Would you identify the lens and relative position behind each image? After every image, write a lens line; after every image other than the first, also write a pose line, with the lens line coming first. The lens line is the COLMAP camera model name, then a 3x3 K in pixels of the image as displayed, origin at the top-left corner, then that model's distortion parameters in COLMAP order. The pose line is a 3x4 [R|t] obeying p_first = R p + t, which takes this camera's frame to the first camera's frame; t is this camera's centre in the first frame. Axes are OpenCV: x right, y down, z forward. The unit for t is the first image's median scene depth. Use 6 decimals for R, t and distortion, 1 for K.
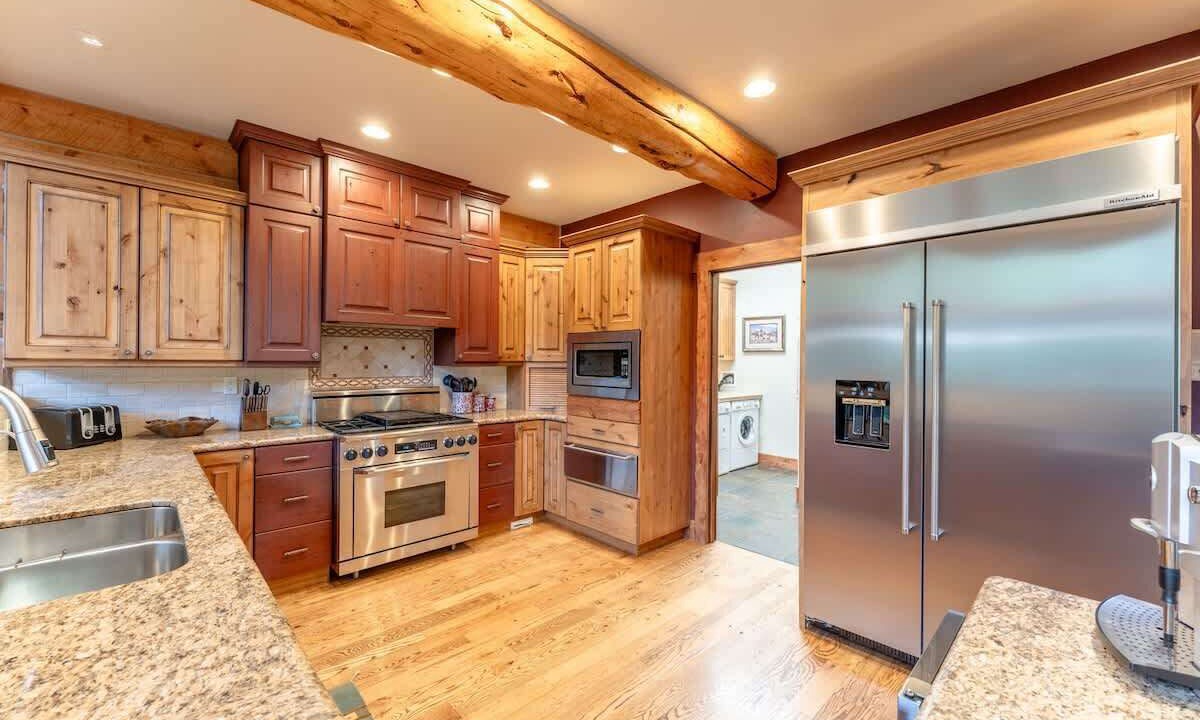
lens RADIAL K [[482.6, 0, 600.0], [0, 482.6, 361.9], [0, 0, 1]] dist [0.001320, -0.000364]
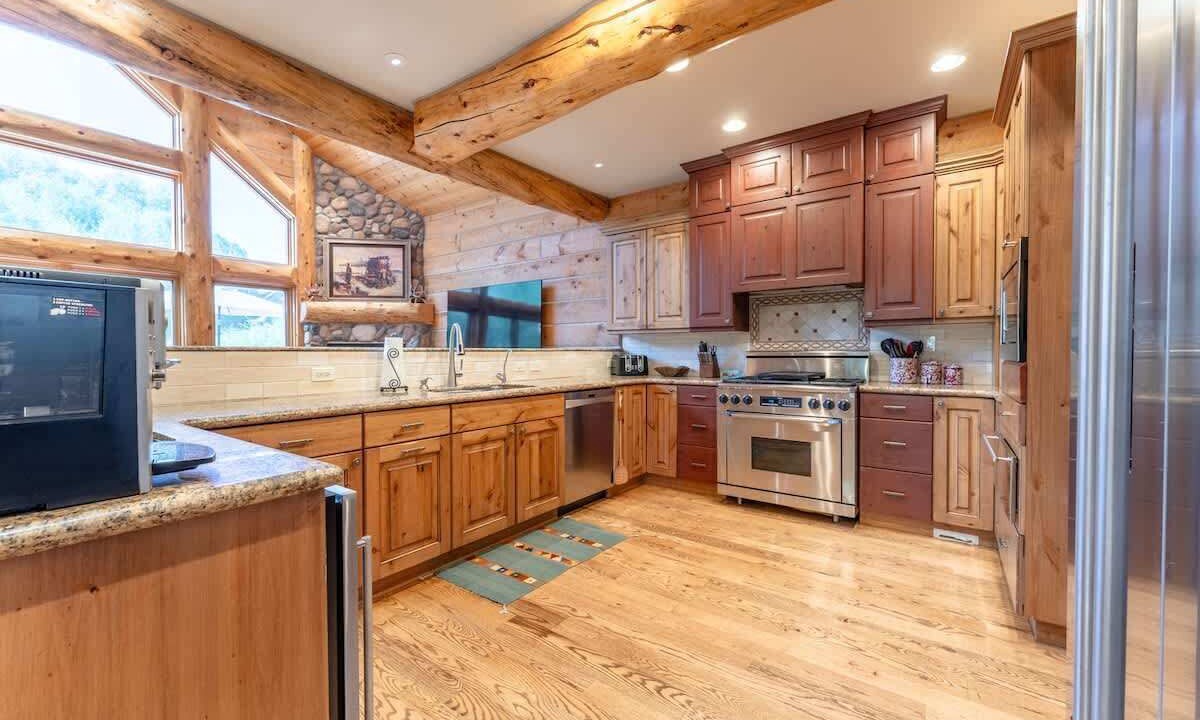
lens RADIAL K [[482.6, 0, 598.7], [0, 482.6, 363.6], [0, 0, 1]] dist [0.001320, -0.000364]
pose [[0.168050, 0.012737, -0.985696, 0.556137], [0.001482, 0.999912, 0.013173, 0.074065], [0.985777, -0.003675, 0.168016, 0.413440]]
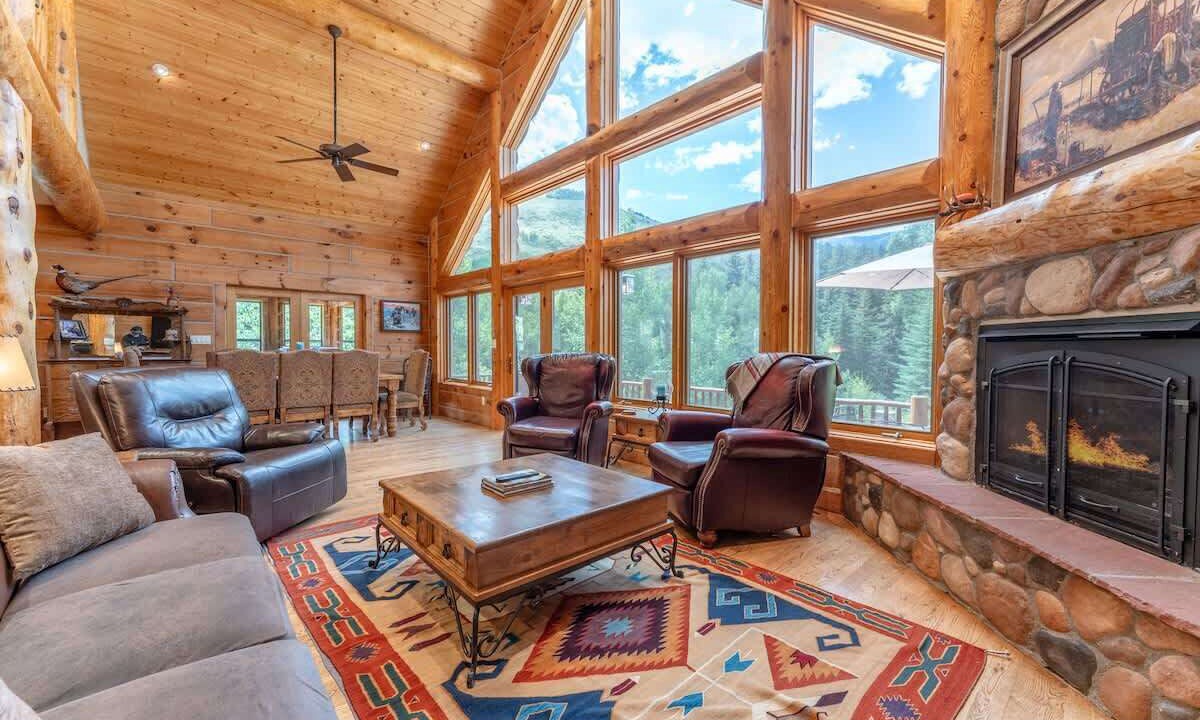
lens RADIAL K [[482.6, 0, 592.0], [0, 482.6, 360.6], [0, 0, 1]] dist [0.001320, -0.000364]
pose [[-0.998822, -0.017871, 0.045113, -0.985316], [-0.016676, 0.999504, 0.026715, 0.059749], [-0.045568, 0.025931, -0.998625, 0.435641]]
